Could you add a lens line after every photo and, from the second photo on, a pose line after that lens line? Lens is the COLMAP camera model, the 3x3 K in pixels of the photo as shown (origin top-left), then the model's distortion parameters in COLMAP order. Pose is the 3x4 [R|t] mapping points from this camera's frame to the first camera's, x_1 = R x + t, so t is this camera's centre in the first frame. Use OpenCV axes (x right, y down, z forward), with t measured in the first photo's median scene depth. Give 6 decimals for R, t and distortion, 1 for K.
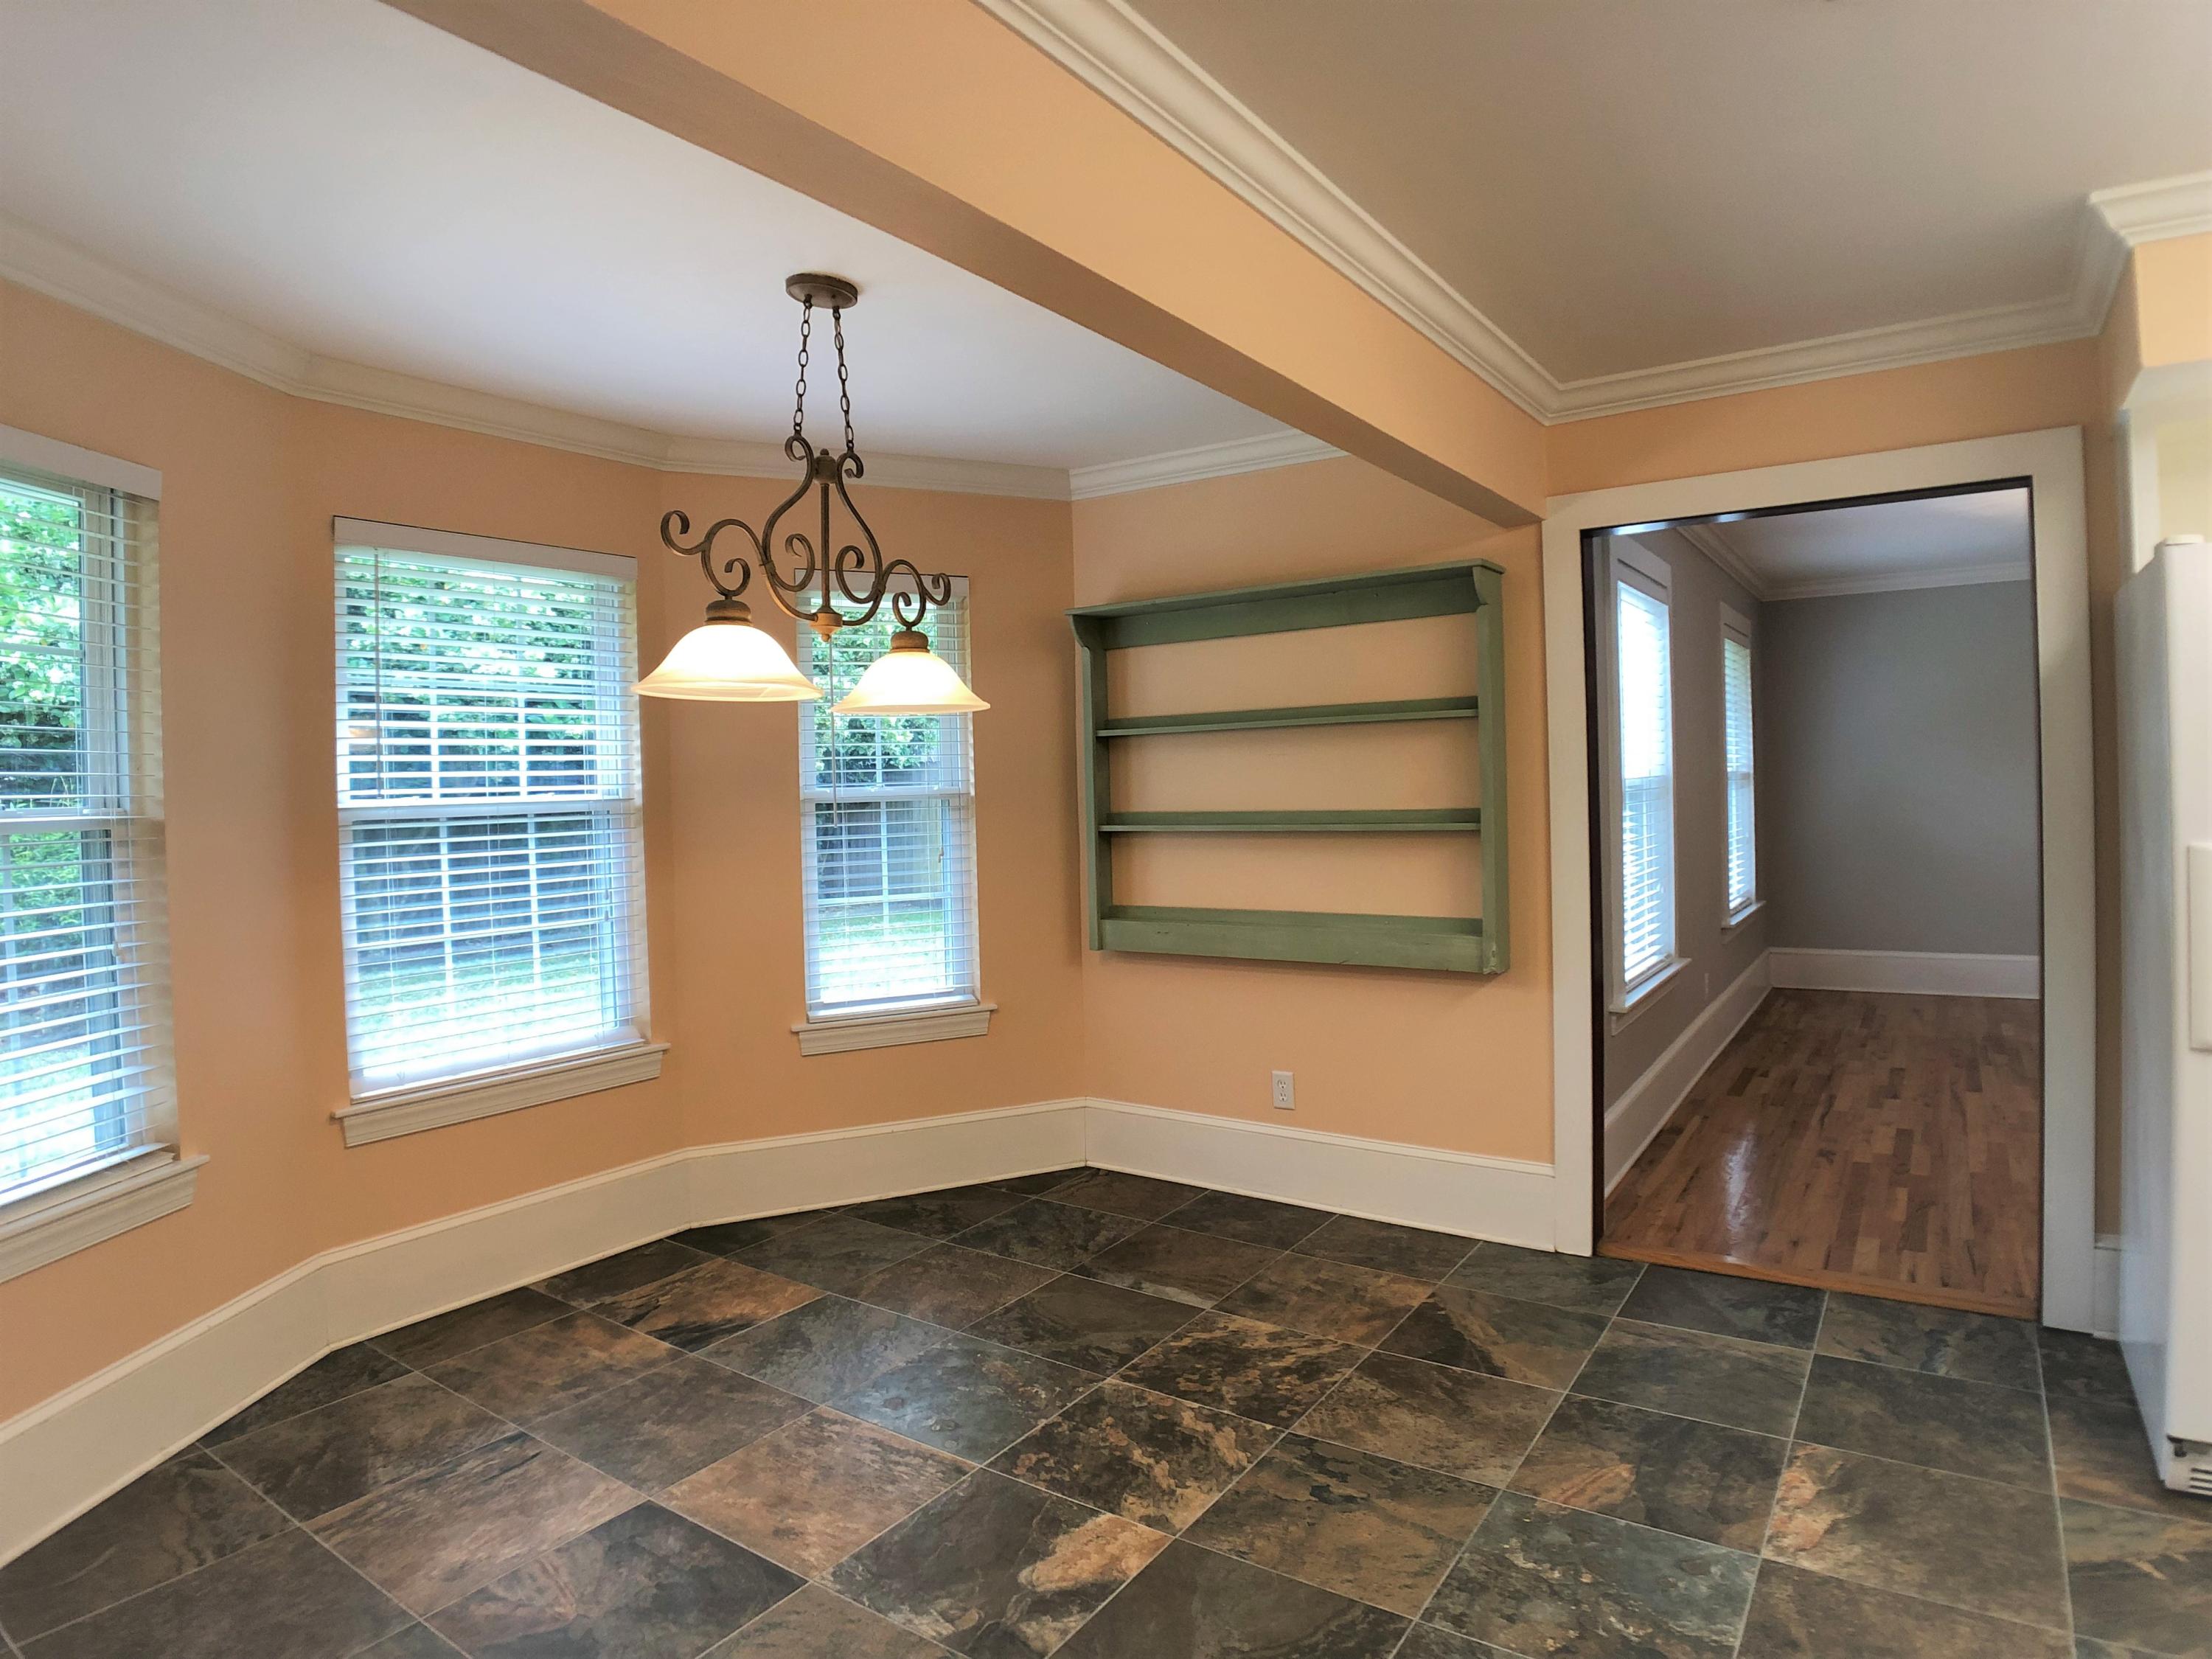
lens RADIAL K [[1270.4, 0, 1105.3], [0, 1270.4, 813.3], [0, 0, 1]] dist [-0.078698, 0.015524]
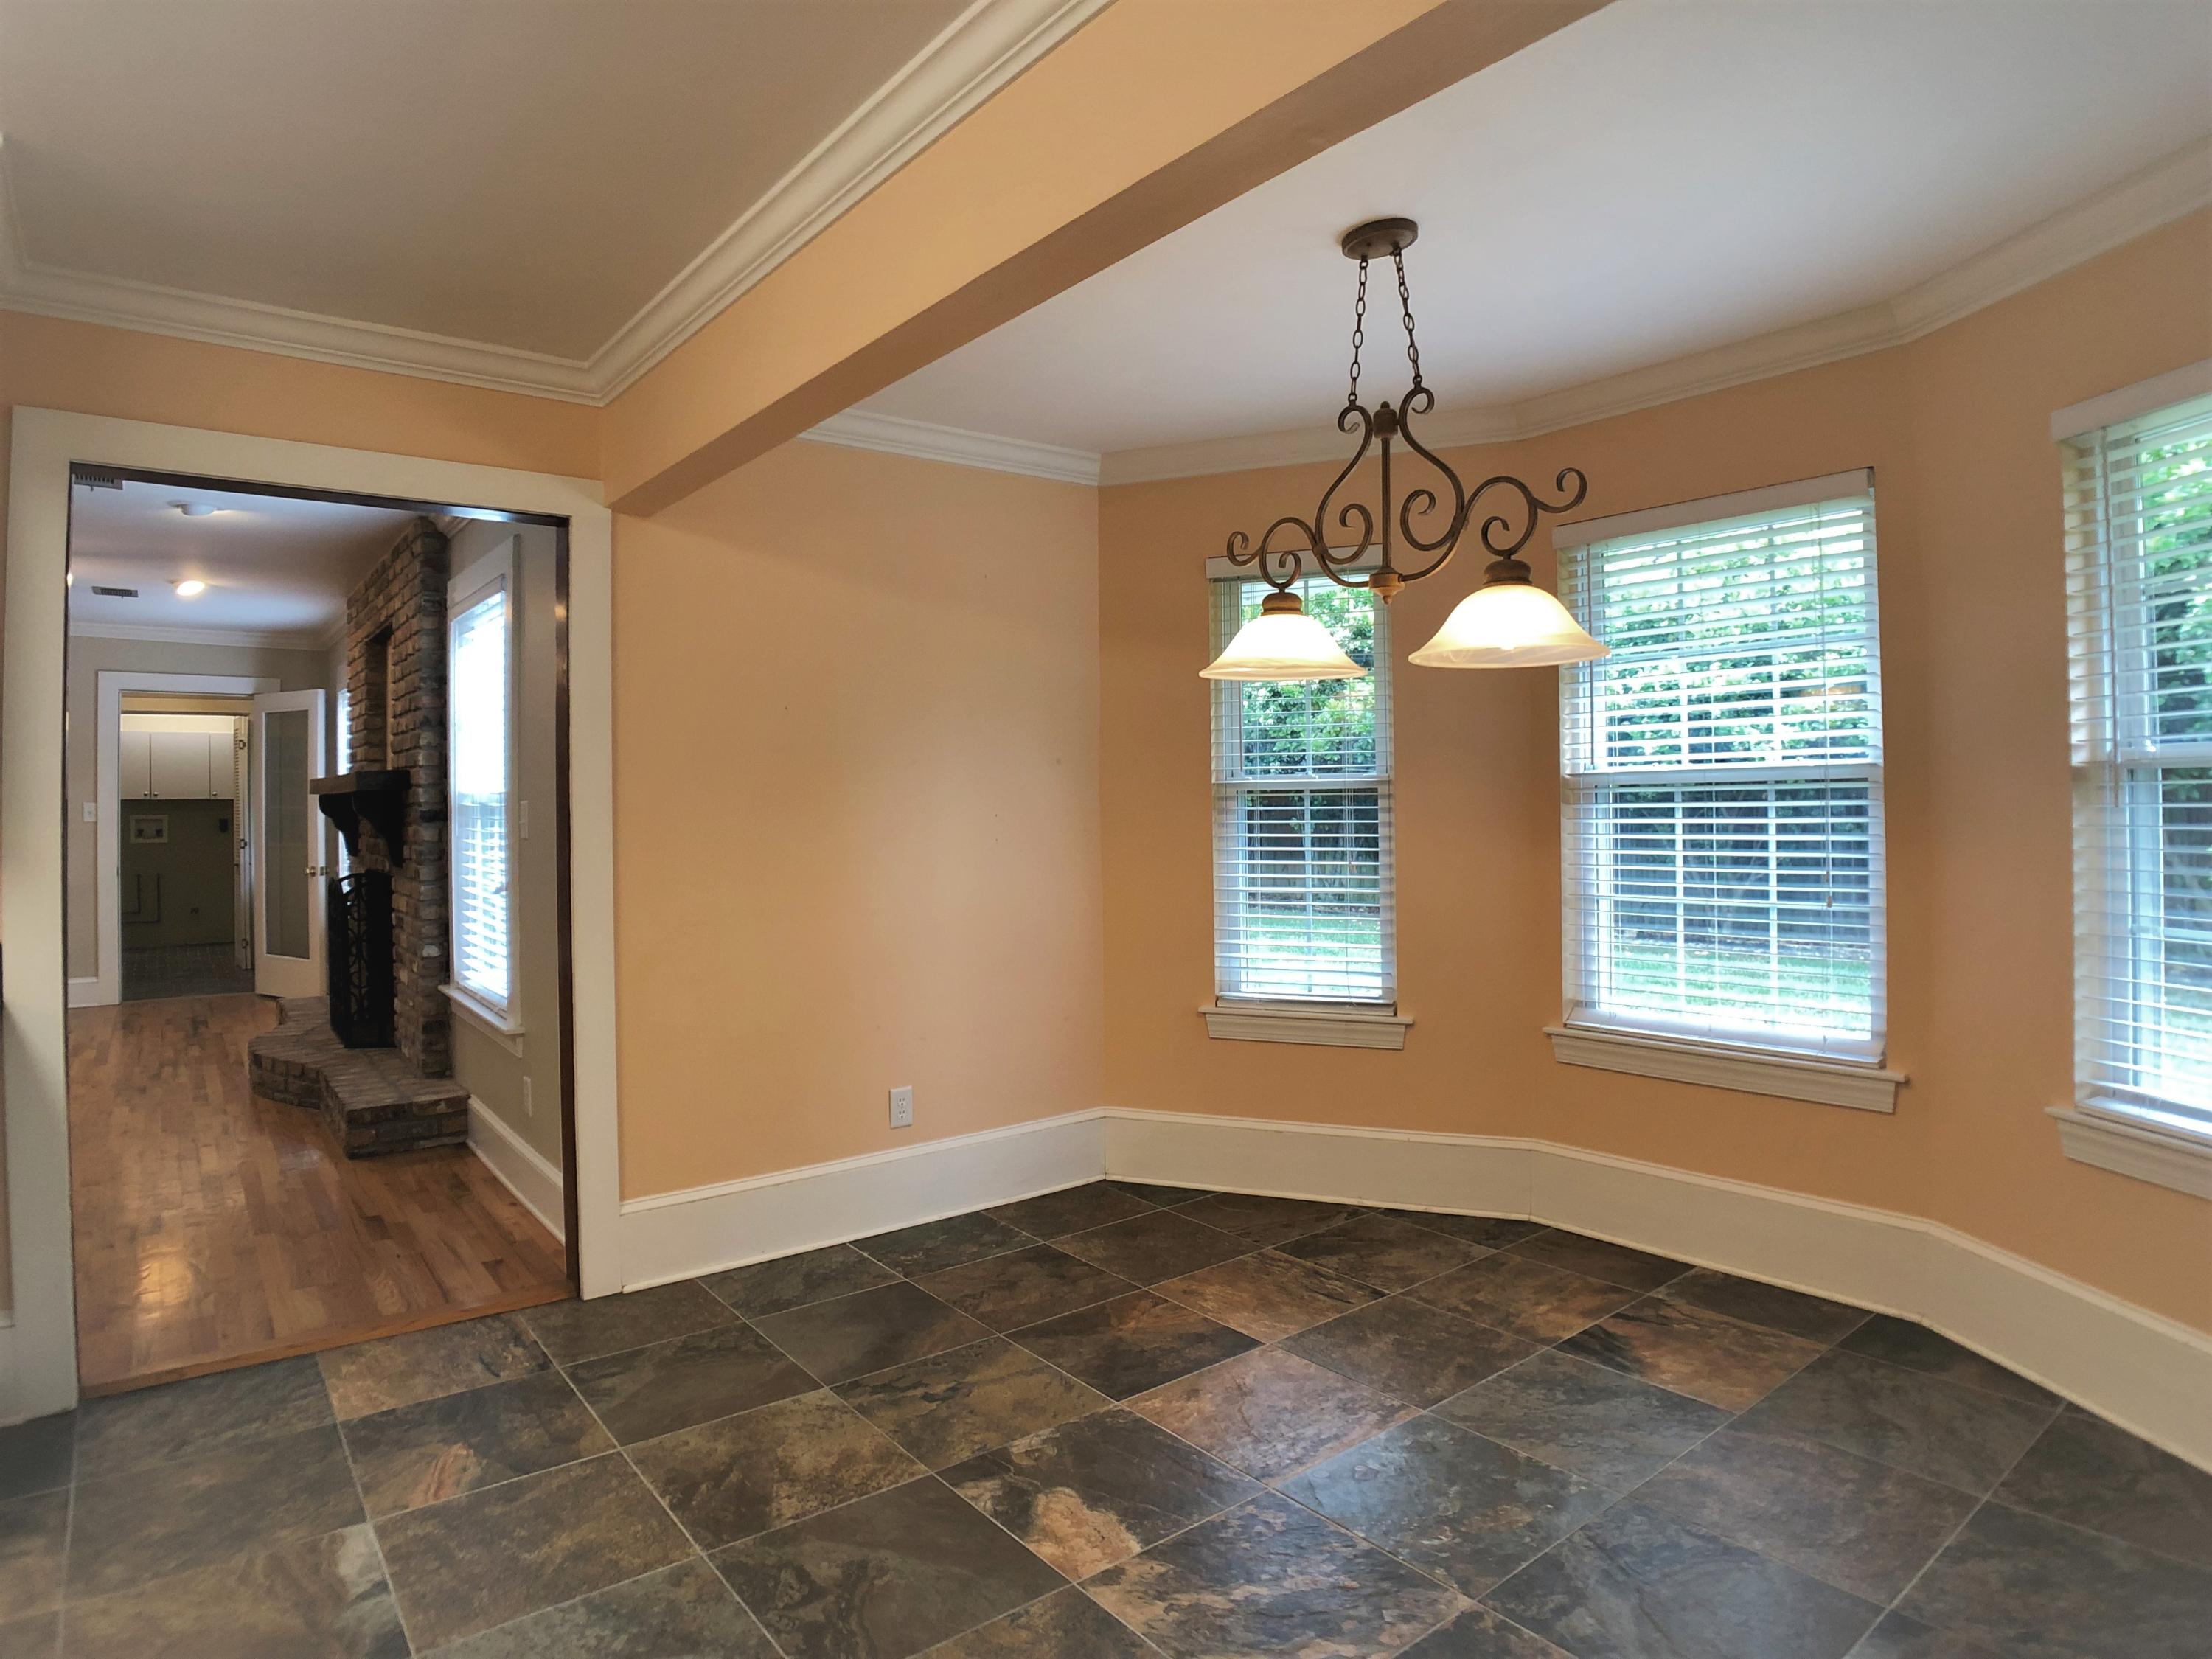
lens RADIAL K [[1270.4, 0, 1107.3], [0, 1270.4, 816.0], [0, 0, 1]] dist [-0.078698, 0.015524]
pose [[-0.294212, 0.040960, -0.954862, 0.749054], [0.001774, 0.999103, 0.042311, -0.017712], [0.955738, 0.010755, -0.294021, 1.071919]]
